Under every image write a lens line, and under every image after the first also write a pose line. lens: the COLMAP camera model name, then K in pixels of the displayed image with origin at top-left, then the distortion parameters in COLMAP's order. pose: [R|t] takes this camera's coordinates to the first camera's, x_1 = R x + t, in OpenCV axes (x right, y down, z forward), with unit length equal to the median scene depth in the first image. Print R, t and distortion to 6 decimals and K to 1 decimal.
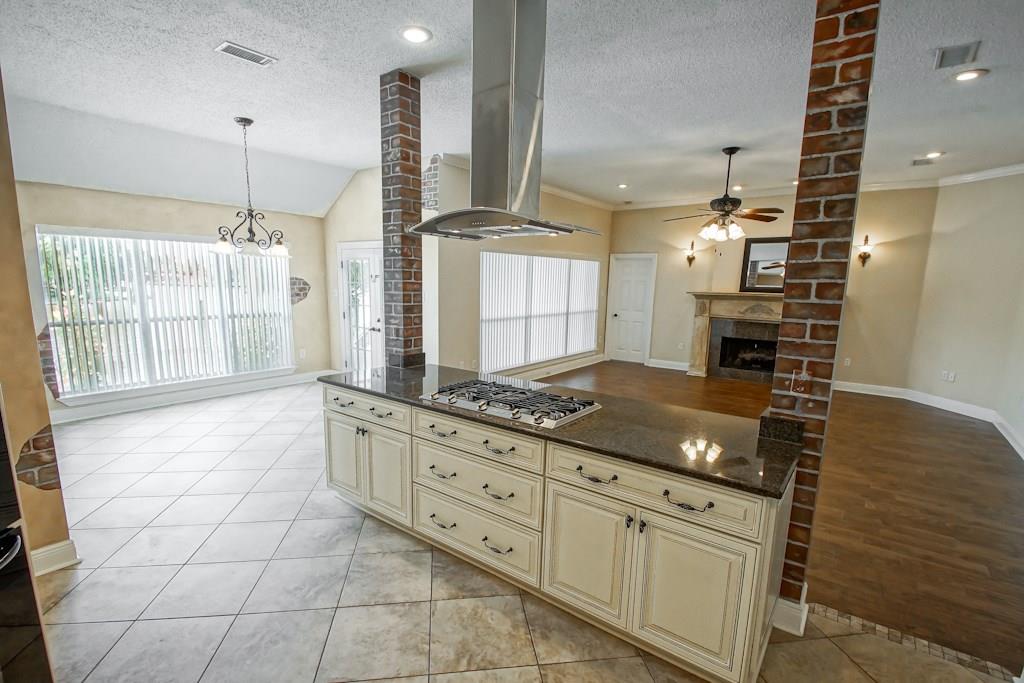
lens RADIAL K [[486.0, 0, 490.2], [0, 486.0, 367.5], [0, 0, 1]] dist [-0.026855, -0.006062]
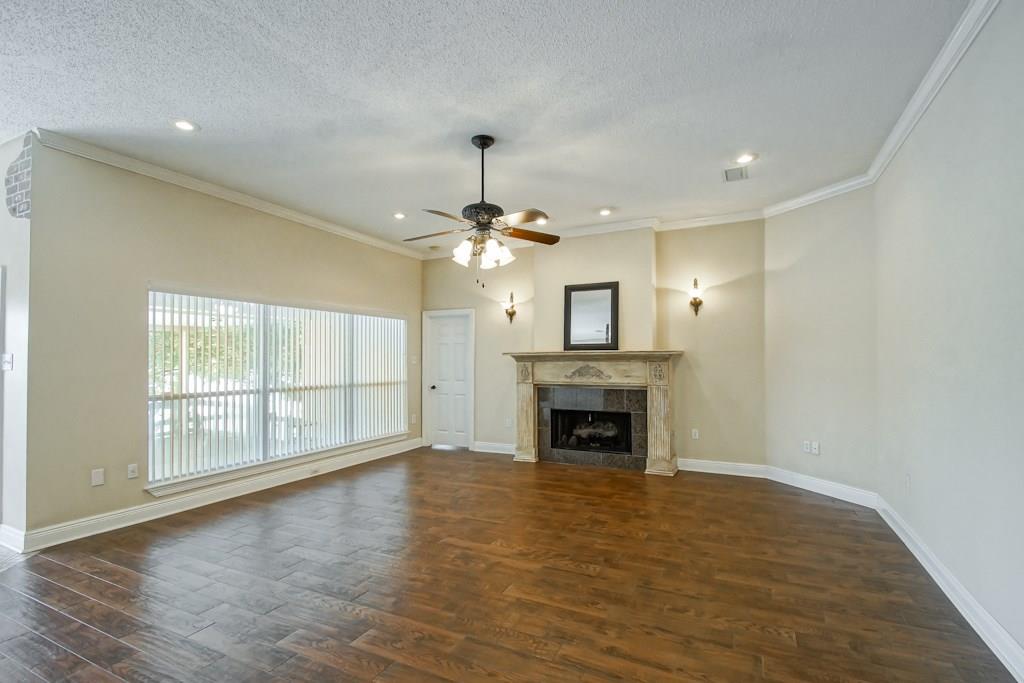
lens RADIAL K [[486.0, 0, 508.4], [0, 486.0, 346.8], [0, 0, 1]] dist [-0.026855, -0.006062]
pose [[0.977628, -0.011433, 0.210029, 0.248726], [0.054732, 0.977953, -0.201524, -0.007118], [-0.203095, 0.208511, 0.956700, 0.241526]]
